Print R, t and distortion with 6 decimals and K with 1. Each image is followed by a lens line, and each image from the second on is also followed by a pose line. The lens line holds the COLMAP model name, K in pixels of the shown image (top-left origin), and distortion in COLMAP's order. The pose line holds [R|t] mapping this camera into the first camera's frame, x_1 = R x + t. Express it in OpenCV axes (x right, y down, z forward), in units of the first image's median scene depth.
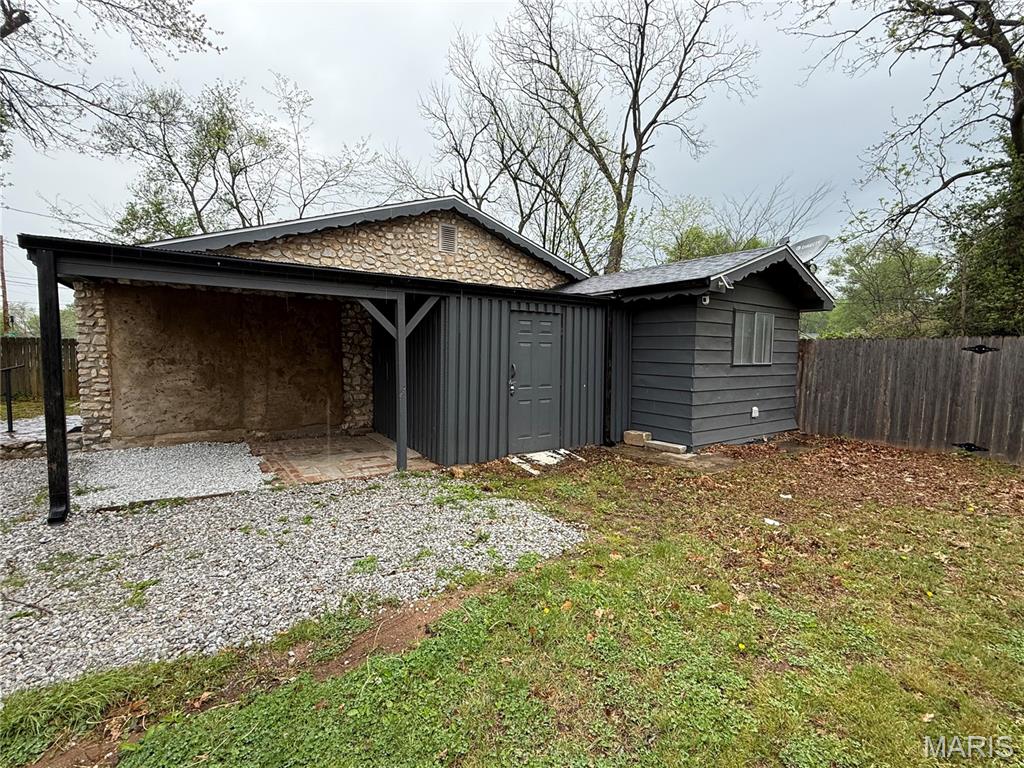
lens RADIAL K [[474.4, 0, 514.2], [0, 474.4, 382.3], [0, 0, 1]] dist [0.002027, -0.001010]
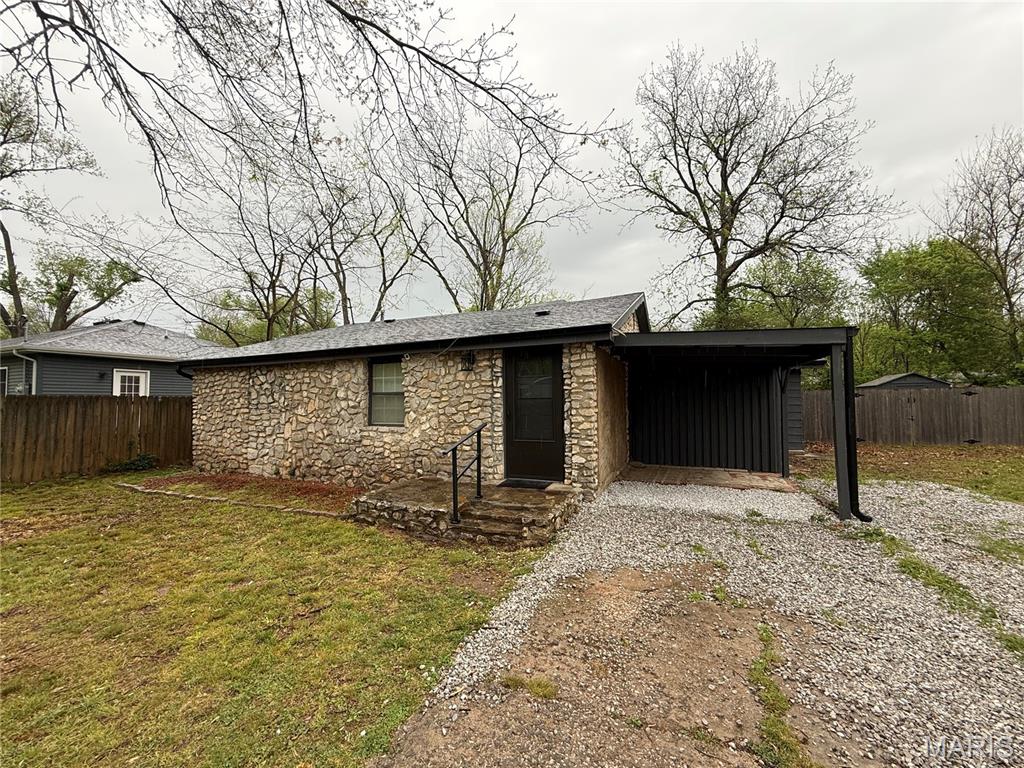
lens RADIAL K [[408.4, 0, 511.3], [0, 408.4, 384.1], [0, 0, 1]] dist [0.001919, 0.000581]
pose [[0.835988, 0.003551, 0.548737, -1.281652], [0.053860, 0.994620, -0.088490, -0.035474], [-0.546098, 0.103532, 0.831299, 0.253934]]
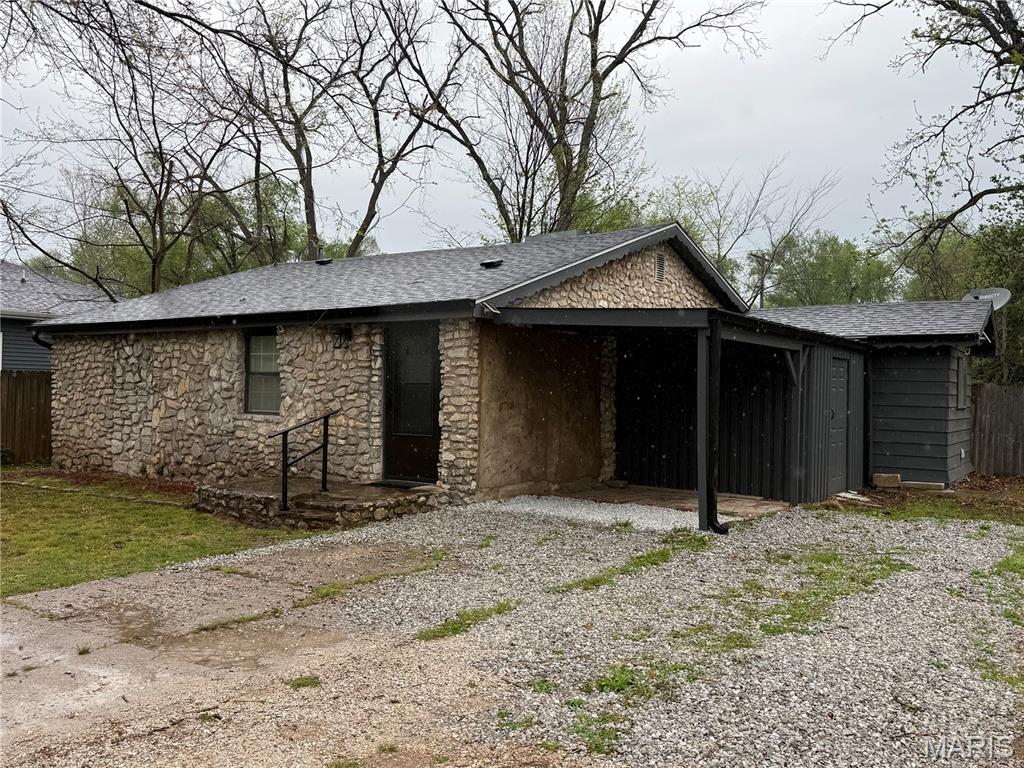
lens RADIAL K [[892.2, 0, 511.1], [0, 892.2, 385.8], [0, 0, 1]] dist [0.116295, -0.197895]
pose [[0.931854, 0.006390, 0.362776, -1.177732], [0.017143, 0.997953, -0.061612, 0.020916], [-0.362427, 0.063633, 0.929837, -0.522237]]
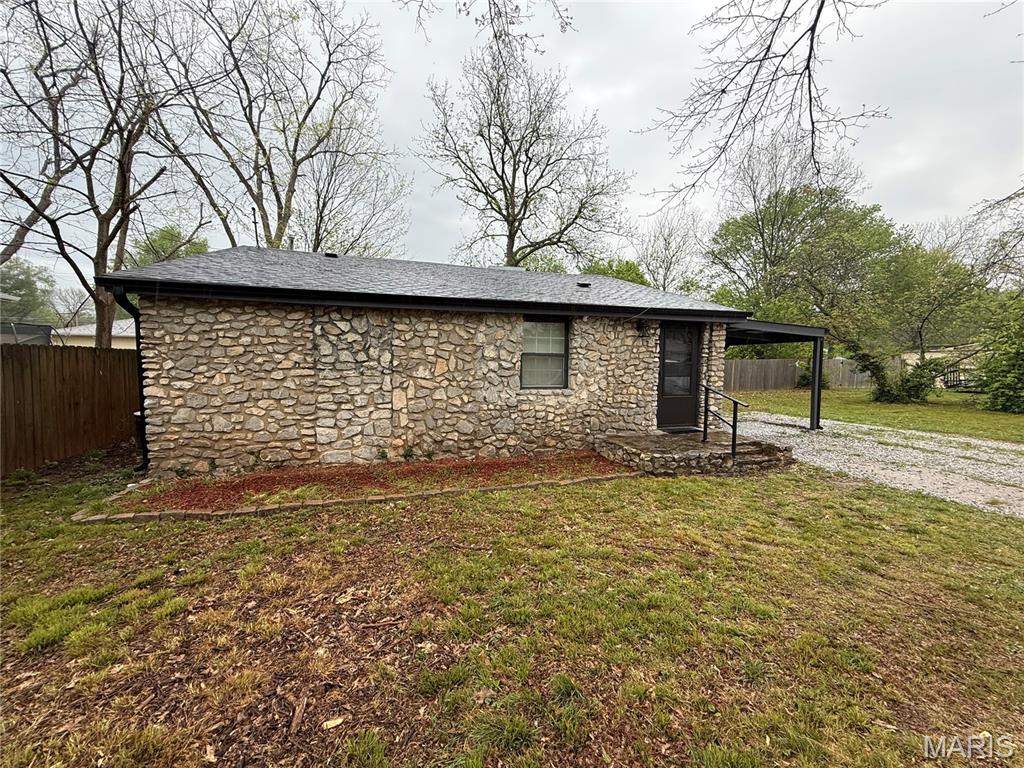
lens RADIAL K [[408.4, 0, 512.5], [0, 408.4, 382.5], [0, 0, 1]] dist [0.001919, 0.000581]
pose [[0.274330, -0.054423, 0.960094, -1.894552], [0.055911, 0.997611, 0.040574, -0.093016], [-0.960009, 0.042549, 0.276718, 1.037835]]
